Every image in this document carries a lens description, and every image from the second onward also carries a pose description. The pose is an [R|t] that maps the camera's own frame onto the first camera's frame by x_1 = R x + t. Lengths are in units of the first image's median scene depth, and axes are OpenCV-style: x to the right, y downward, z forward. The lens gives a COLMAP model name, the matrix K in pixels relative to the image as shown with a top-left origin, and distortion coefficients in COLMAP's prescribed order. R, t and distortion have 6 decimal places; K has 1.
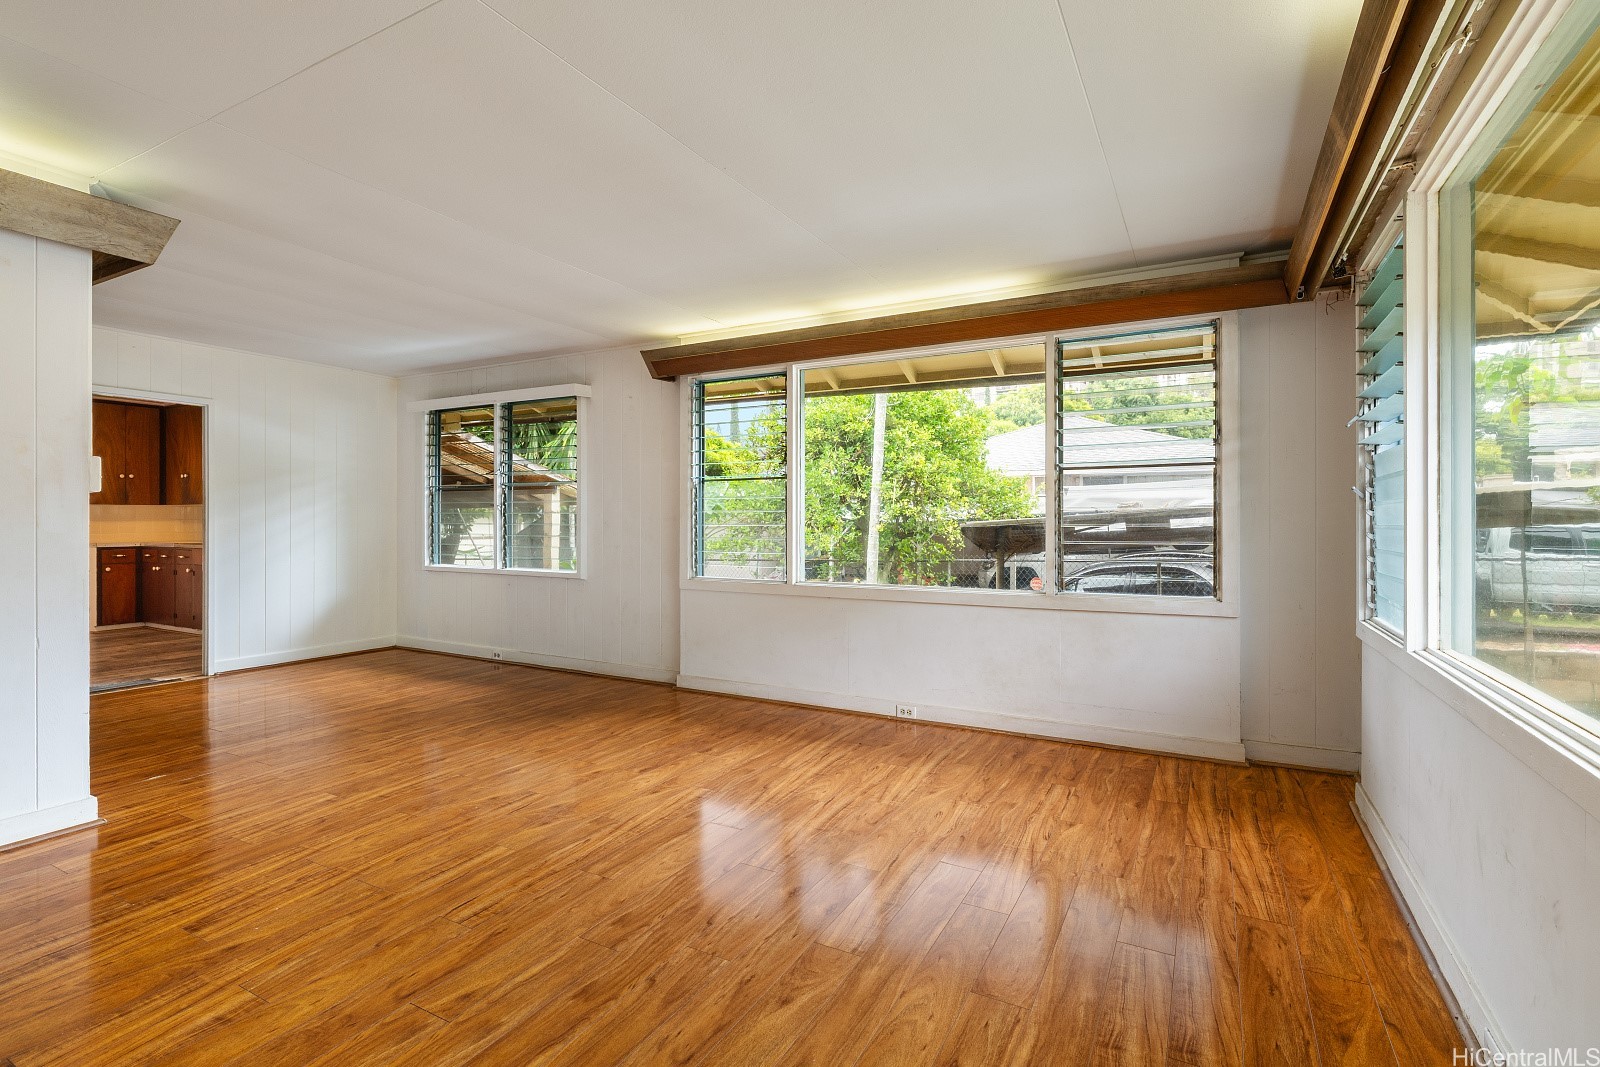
lens RADIAL K [[765.1, 0, 791.3], [0, 765.1, 518.8], [0, 0, 1]] dist [-0.003317, 0.001389]
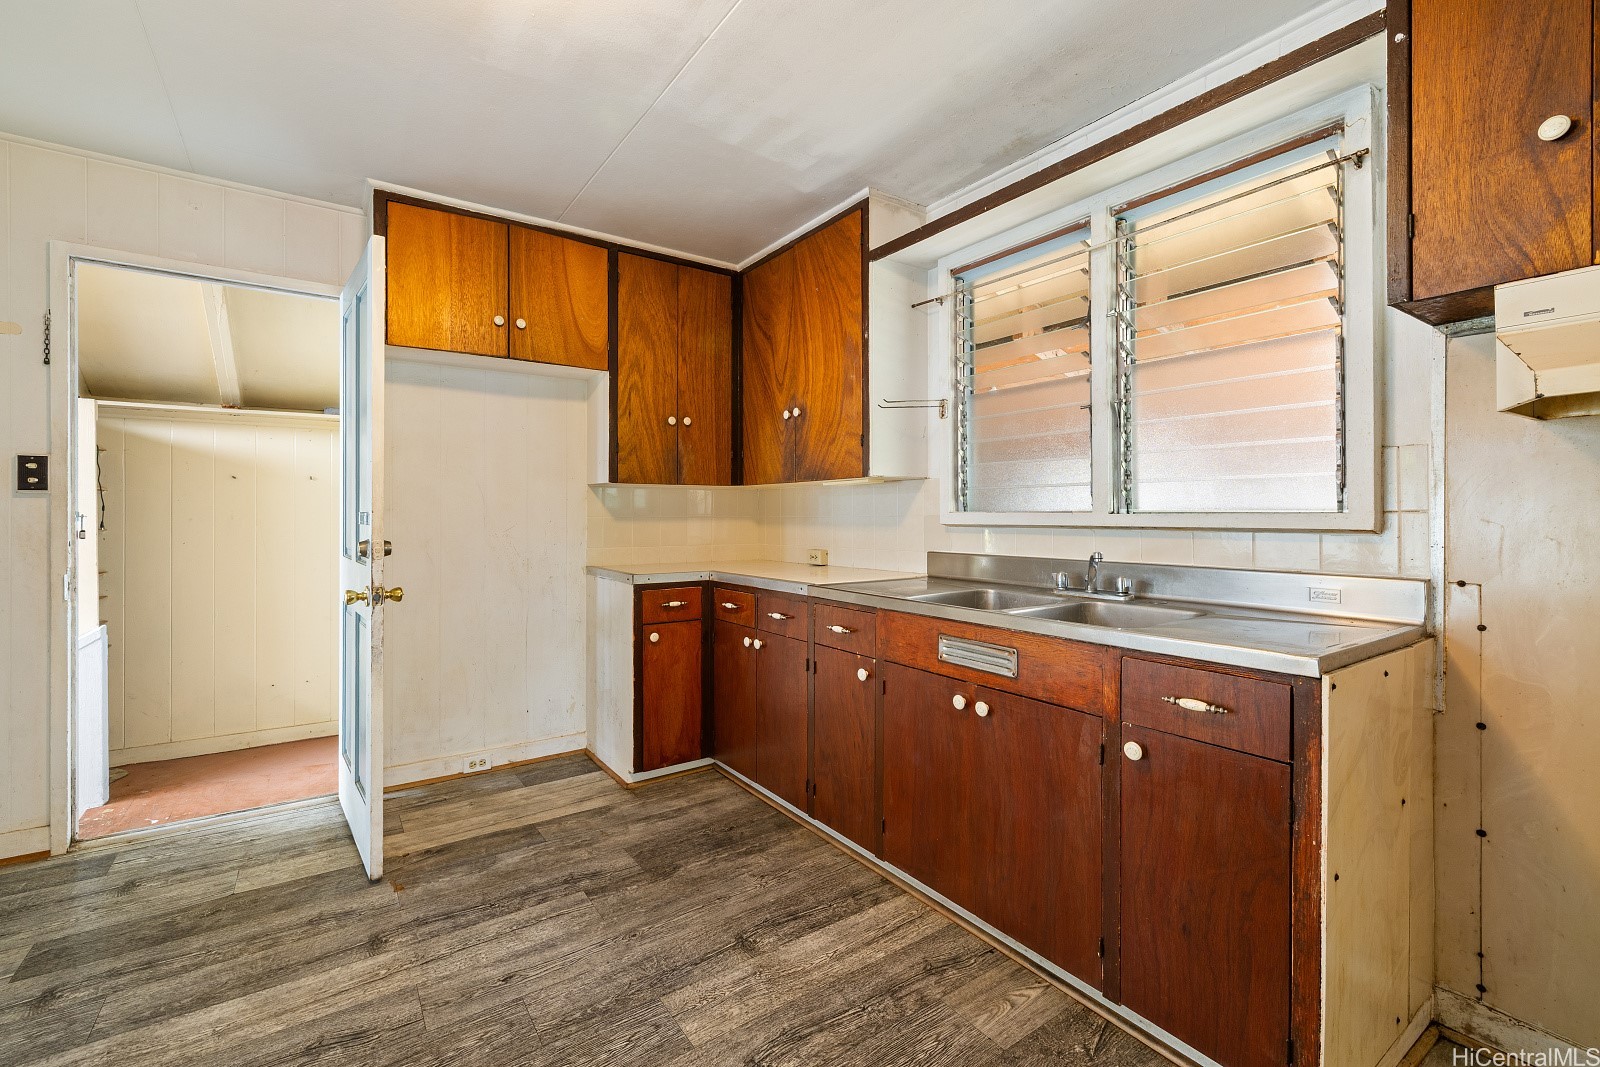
lens RADIAL K [[693.9, 0, 784.7], [0, 693.9, 510.5], [0, 0, 1]] dist [0.000524, 0.000193]
pose [[0.889855, -0.001337, -0.456241, -1.640271], [-0.000839, 0.999989, -0.004565, -0.002176], [0.456242, 0.004445, 0.889844, 1.733056]]
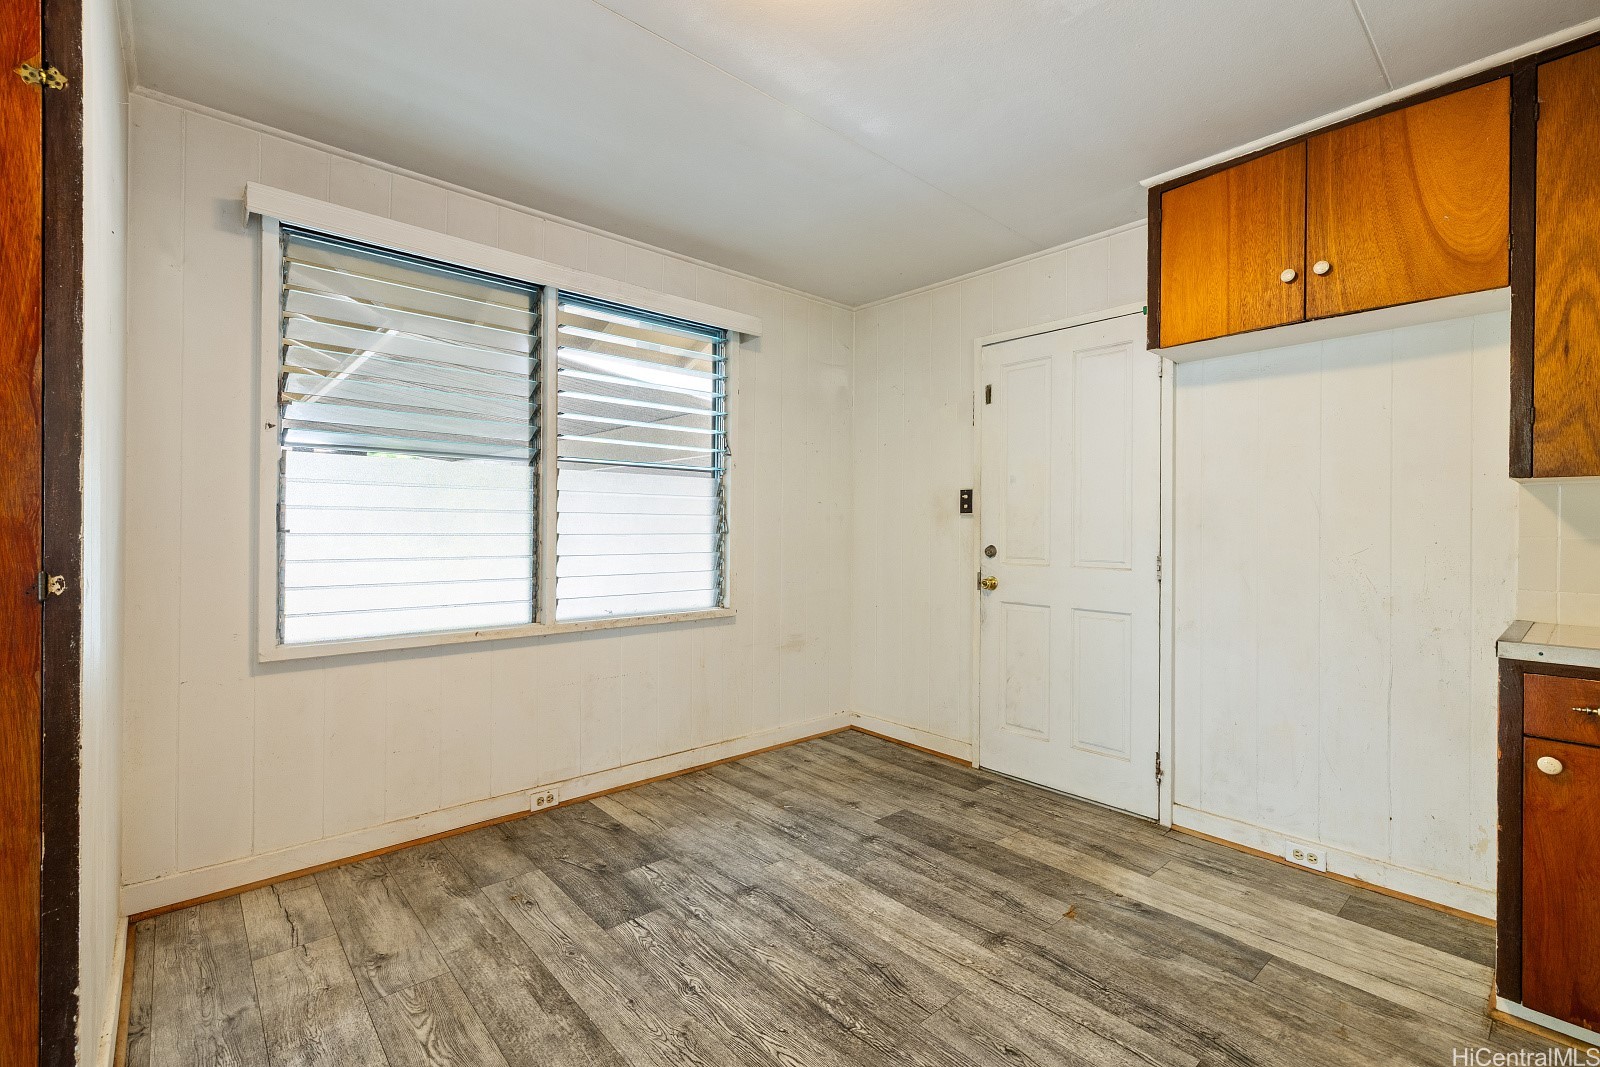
lens RADIAL K [[696.6, 0, 790.4], [0, 696.6, 524.2], [0, 0, 1]] dist [0.001314, -0.000181]
pose [[-0.342004, -0.005910, -0.939680, -1.569871], [-0.004572, 0.999979, -0.004625, -0.002662], [0.939687, 0.002714, -0.342024, 2.145128]]
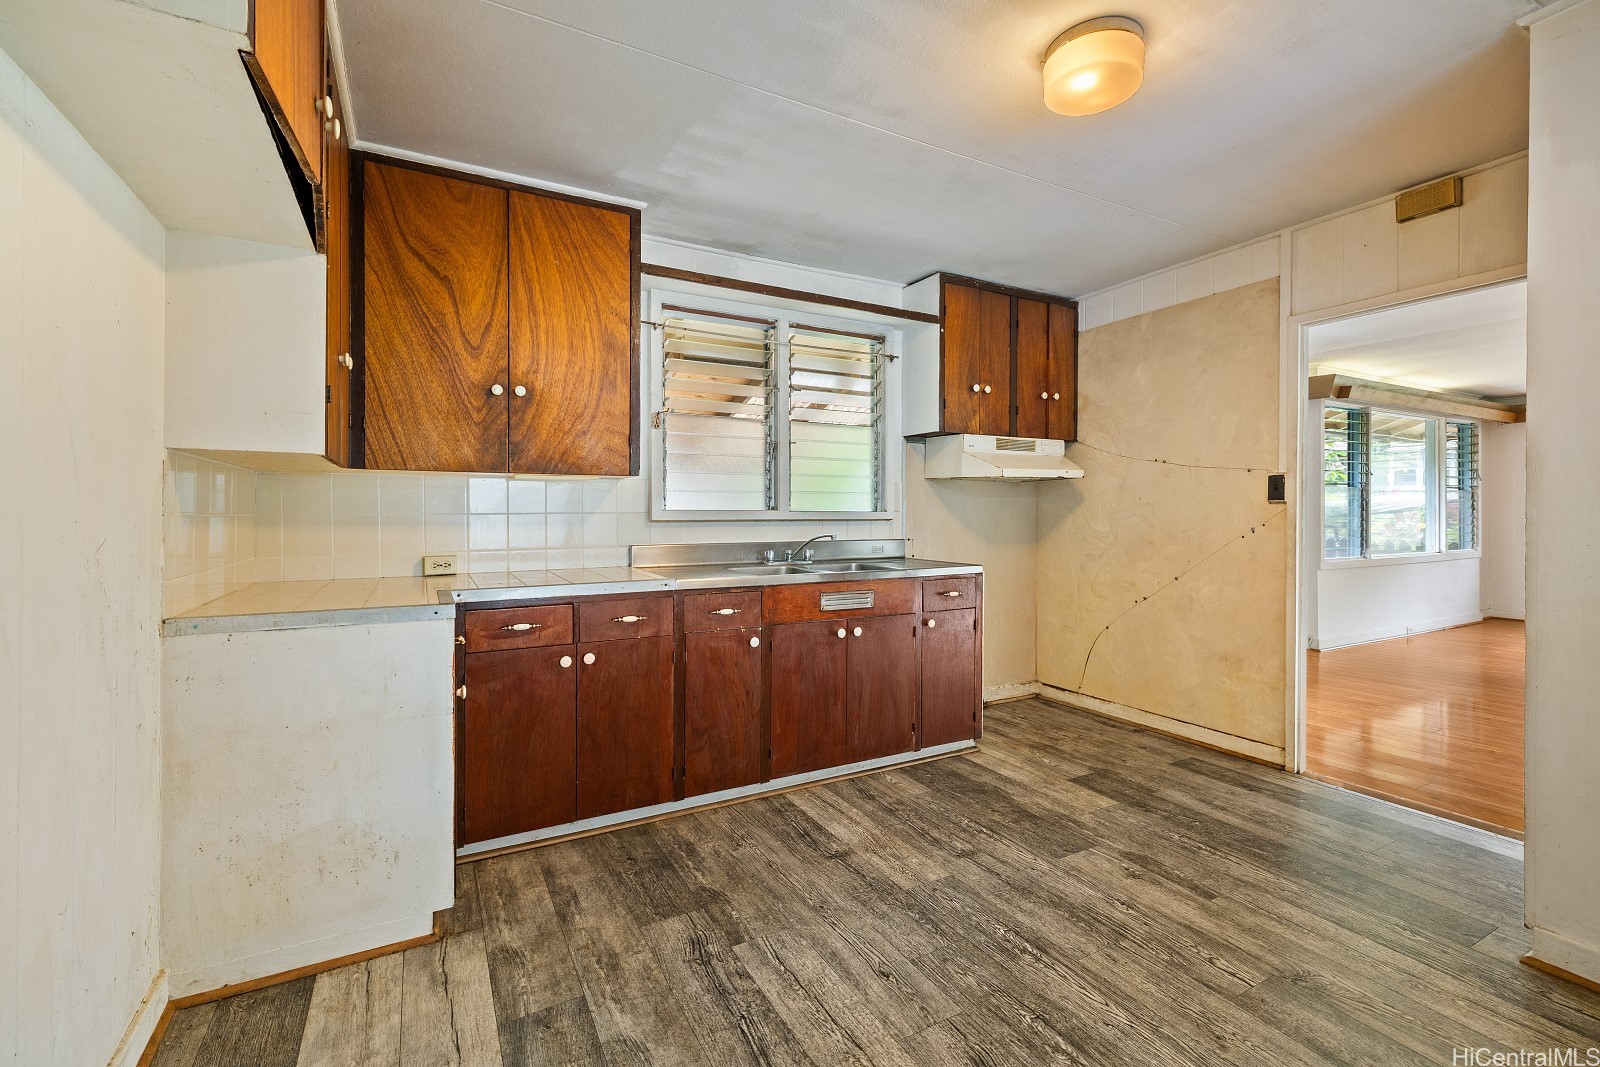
lens RADIAL K [[693.5, 0, 793.5], [0, 693.5, 513.1], [0, 0, 1]] dist [0.000403, -0.000292]
pose [[0.538582, 0.002383, 0.842570, -2.591337], [-0.001208, 0.999997, -0.002056, 0.001684], [-0.842572, 0.000090, 0.538583, 1.888864]]
